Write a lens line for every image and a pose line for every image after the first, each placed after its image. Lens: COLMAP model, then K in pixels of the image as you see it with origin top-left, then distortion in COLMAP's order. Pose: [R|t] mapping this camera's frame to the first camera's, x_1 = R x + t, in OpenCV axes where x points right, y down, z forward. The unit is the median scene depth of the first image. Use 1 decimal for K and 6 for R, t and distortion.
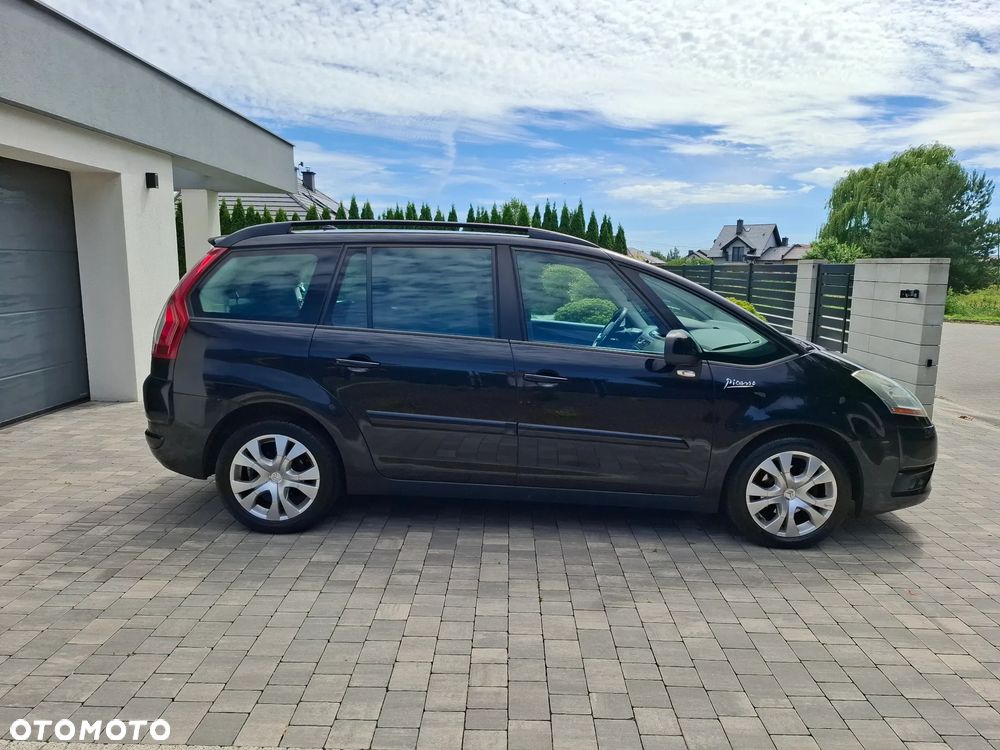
lens RADIAL K [[694.7, 0, 510.9], [0, 694.7, 380.2], [0, 0, 1]] dist [0.066463, -0.069145]
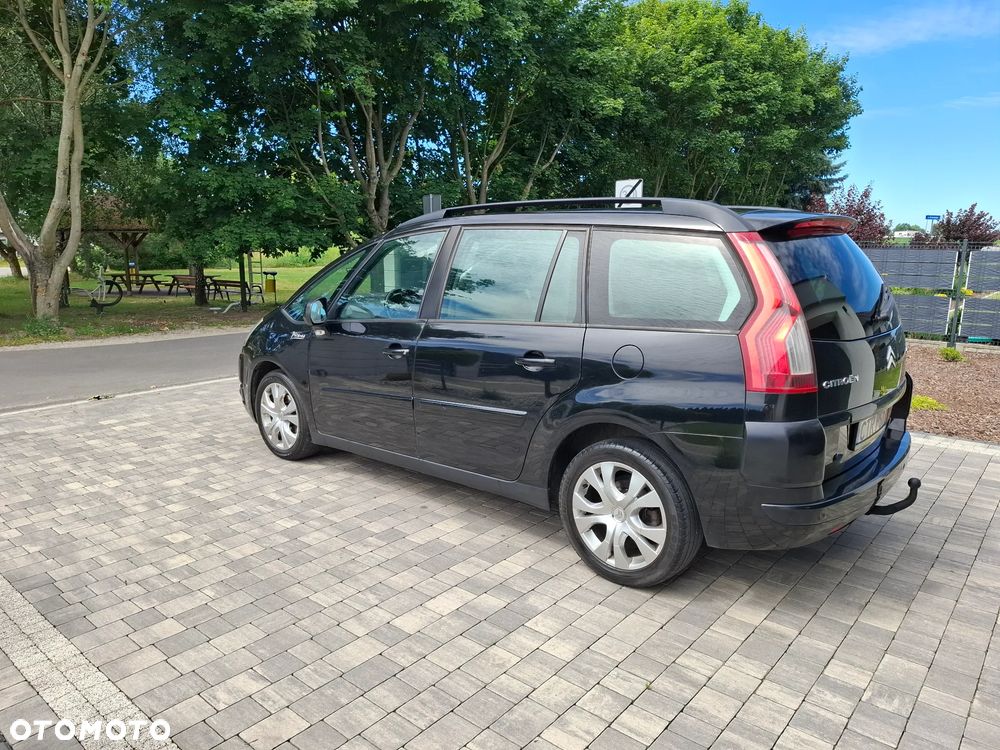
lens RADIAL K [[694.7, 0, 494.8], [0, 694.7, 377.0], [0, 0, 1]] dist [0.066463, -0.069145]
pose [[-0.760609, -0.149367, 0.631794, -0.690773], [0.082916, 0.942853, 0.322729, -0.353213], [-0.643894, 0.297856, -0.704757, 2.025938]]
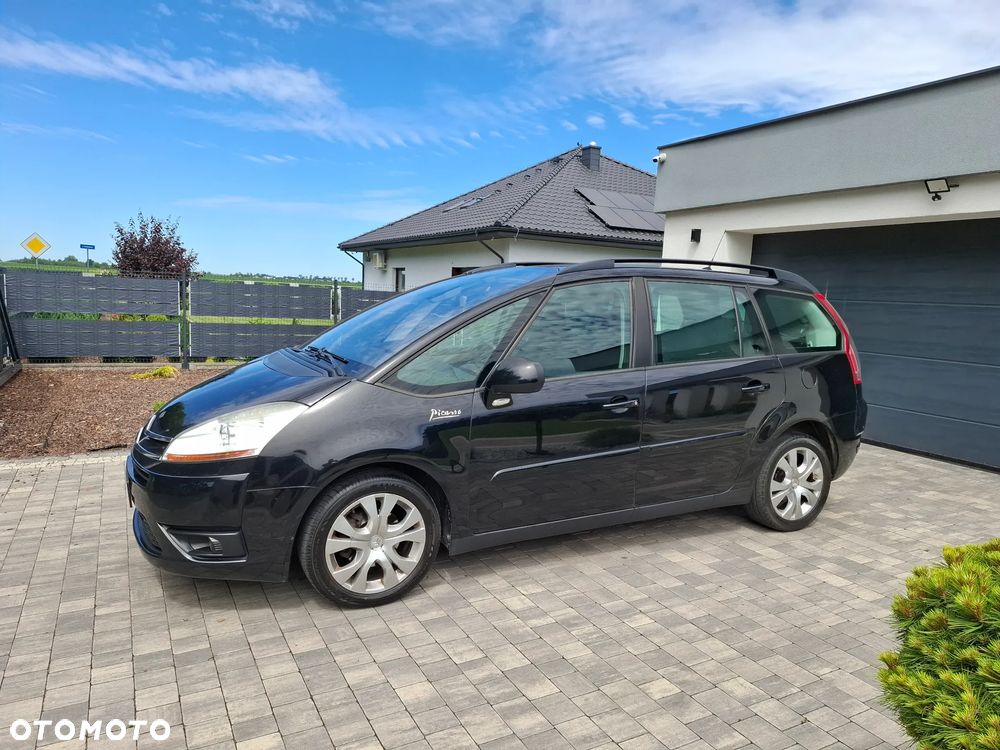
lens RADIAL K [[694.7, 0, 507.5], [0, 694.7, 385.9], [0, 0, 1]] dist [0.066463, -0.069145]
pose [[-0.871988, 0.007579, -0.489469, 0.672095], [-0.140591, 0.953879, 0.265233, -0.332718], [0.468905, 0.300095, -0.830705, 2.117935]]
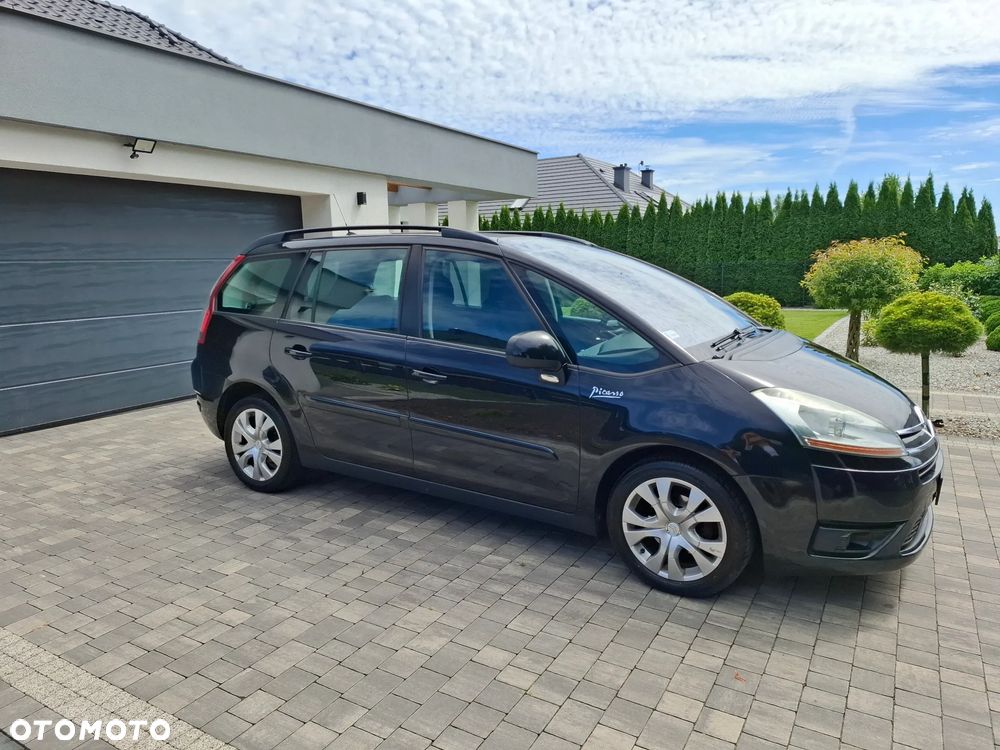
lens RADIAL K [[694.7, 0, 505.9], [0, 694.7, 358.1], [0, 0, 1]] dist [0.066463, -0.069145]
pose [[0.863951, 0.044723, -0.501586, 0.616580], [-0.055353, 0.998447, -0.006317, -0.025041], [0.500524, 0.033222, 0.865085, 0.161712]]
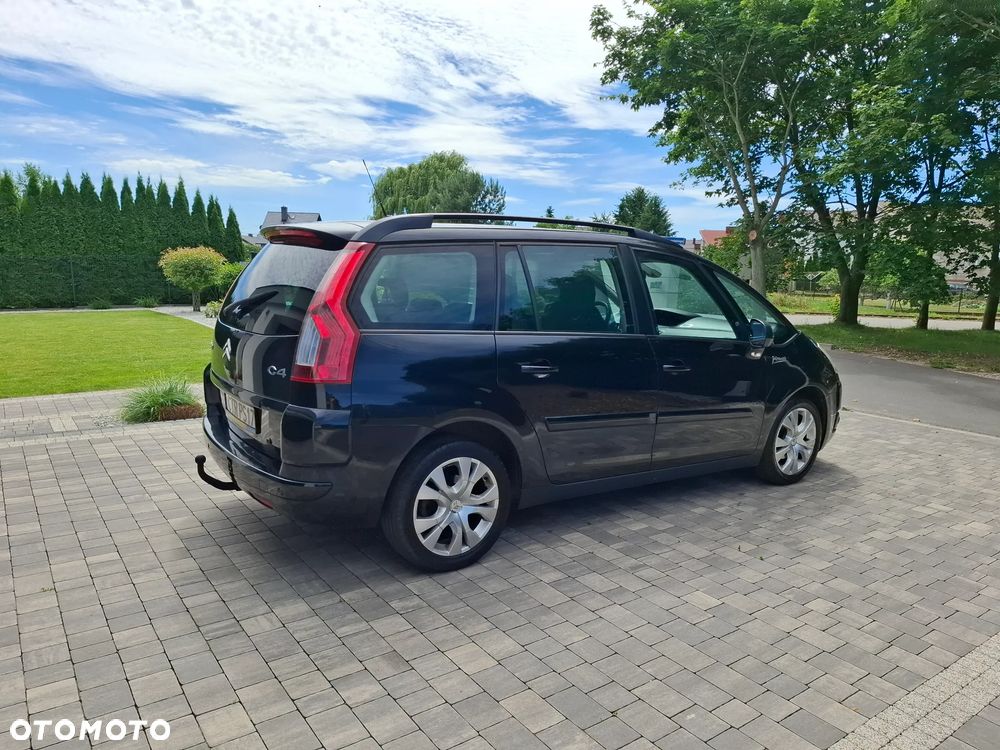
lens RADIAL K [[694.7, 0, 499.2], [0, 694.7, 391.6], [0, 0, 1]] dist [0.066463, -0.069145]
pose [[0.808962, -0.101818, 0.578976, -0.767288], [0.081934, 0.994802, 0.060464, -0.052753], [-0.582123, -0.001476, 0.813100, 0.250859]]
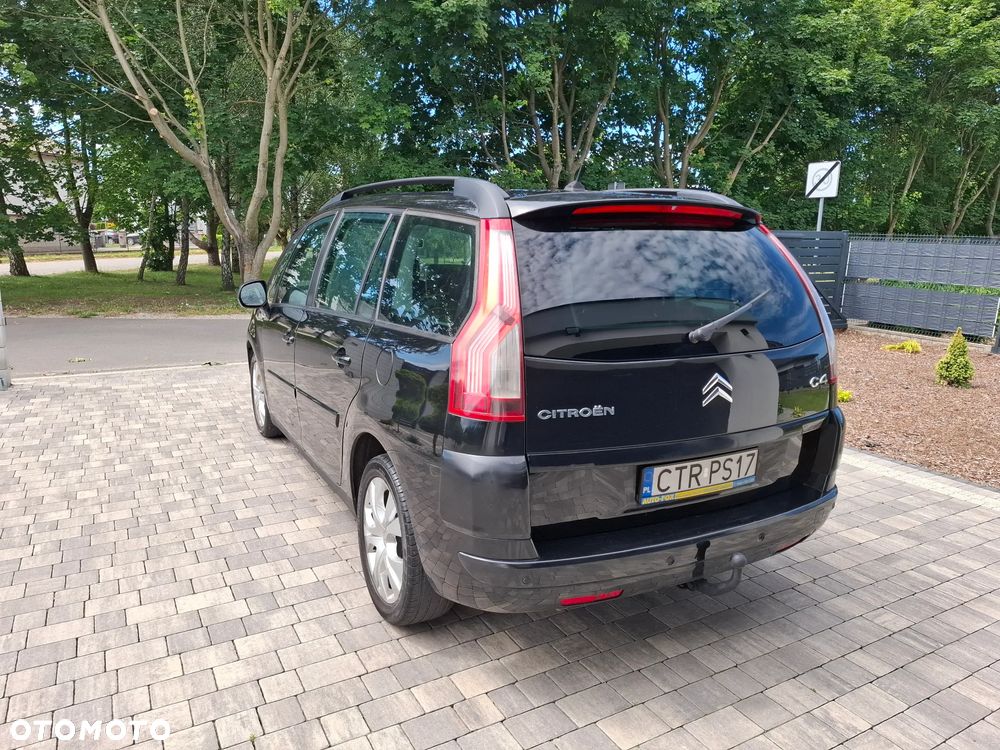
lens RADIAL K [[694.7, 0, 495.1], [0, 694.7, 380.1], [0, 0, 1]] dist [0.066463, -0.069145]
pose [[-0.490236, -0.216850, 0.844183, -0.930613], [0.108600, 0.945810, 0.306022, -0.289566], [-0.864797, 0.241702, -0.440120, 1.594598]]
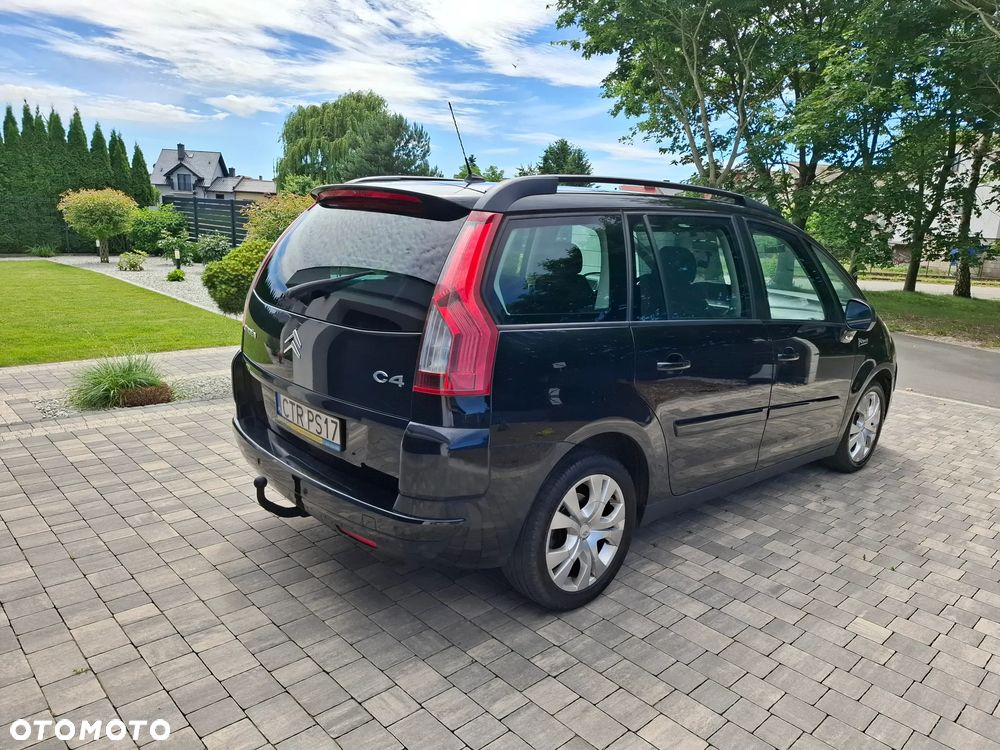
lens RADIAL K [[694.7, 0, 514.1], [0, 694.7, 390.5], [0, 0, 1]] dist [0.066463, -0.069145]
pose [[0.719135, -0.148420, 0.678834, -0.847364], [0.074667, 0.987772, 0.136866, -0.112729], [-0.690847, -0.047739, 0.721423, 0.517491]]
